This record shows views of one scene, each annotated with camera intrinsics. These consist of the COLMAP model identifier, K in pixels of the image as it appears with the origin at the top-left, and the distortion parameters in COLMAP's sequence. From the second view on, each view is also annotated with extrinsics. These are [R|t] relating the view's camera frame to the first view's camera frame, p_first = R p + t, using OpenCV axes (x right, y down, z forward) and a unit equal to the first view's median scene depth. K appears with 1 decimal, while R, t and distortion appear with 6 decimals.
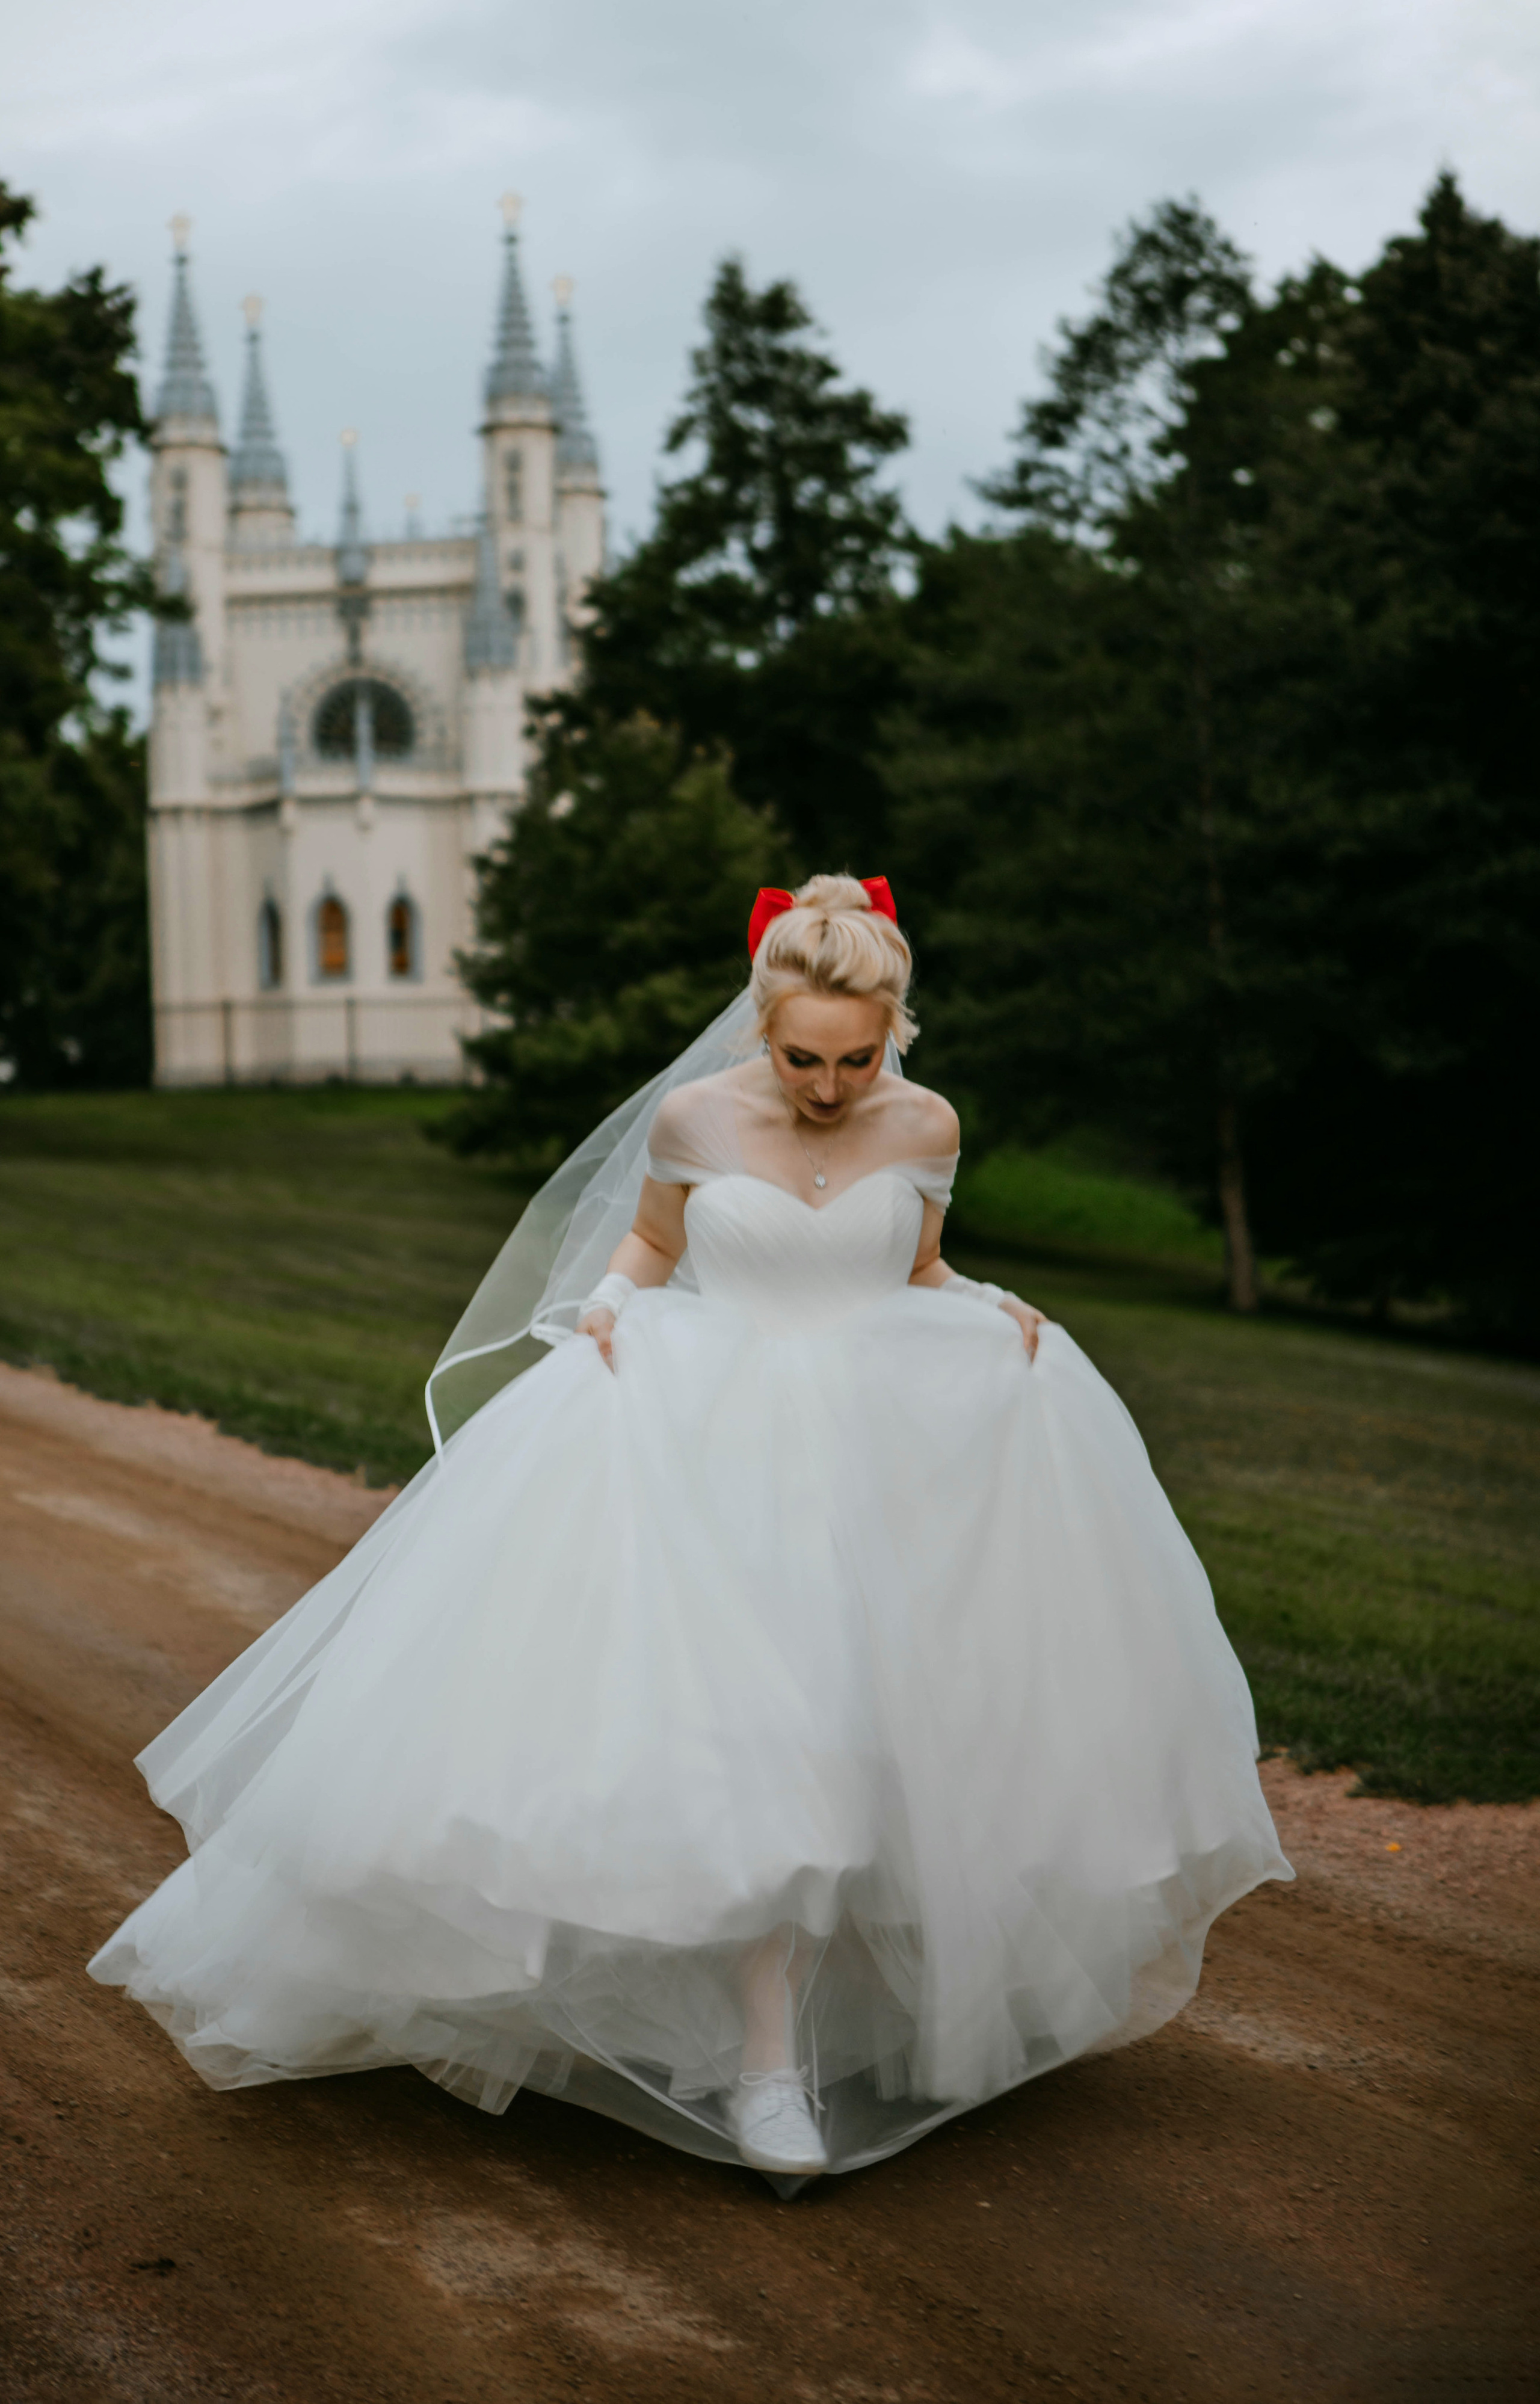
lens RADIAL K [[4463.6, 0, 770.0], [0, 4463.6, 1202.0], [0, 0, 1]] dist [0.029204, 0.023732]
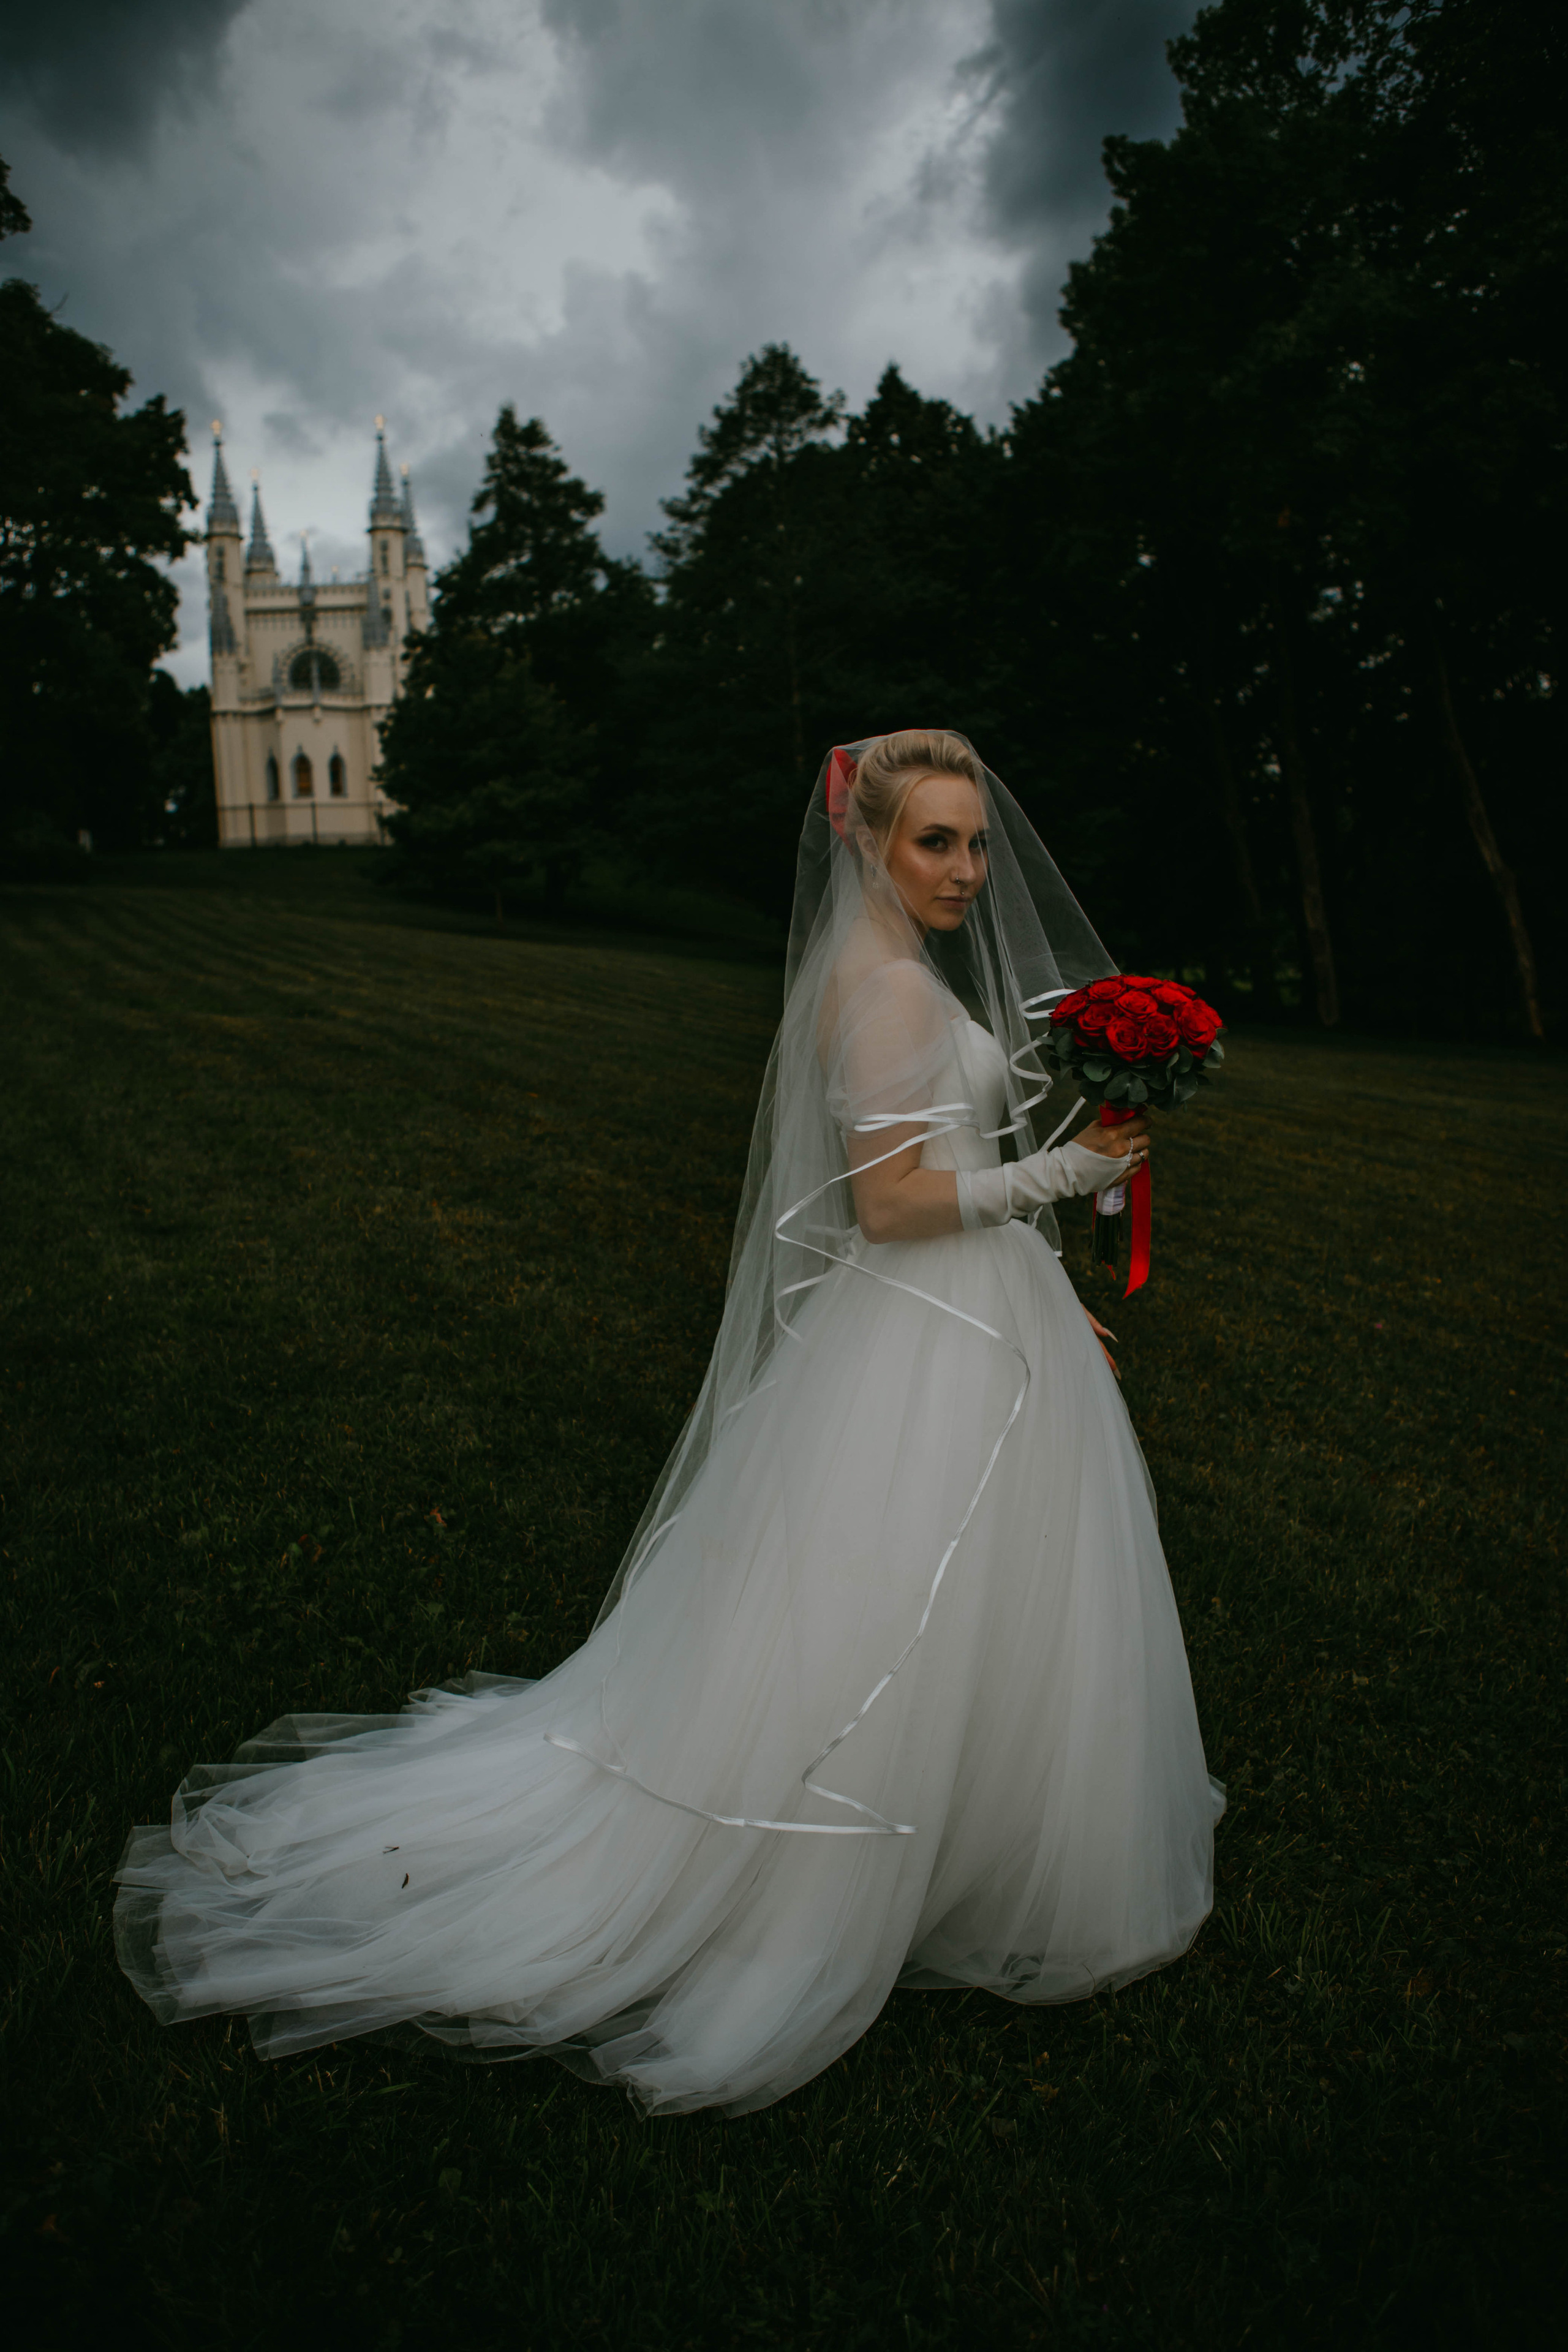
lens RADIAL K [[1693.8, 0, 784.0], [0, 1693.8, 1176.0], [0, 0, 1]] dist [-0.050889, 0.001534]
pose [[0.984777, -0.024634, 0.172065, -0.016196], [-0.003698, 0.986713, 0.162429, -0.002843], [-0.173781, -0.160593, 0.971602, 0.163833]]
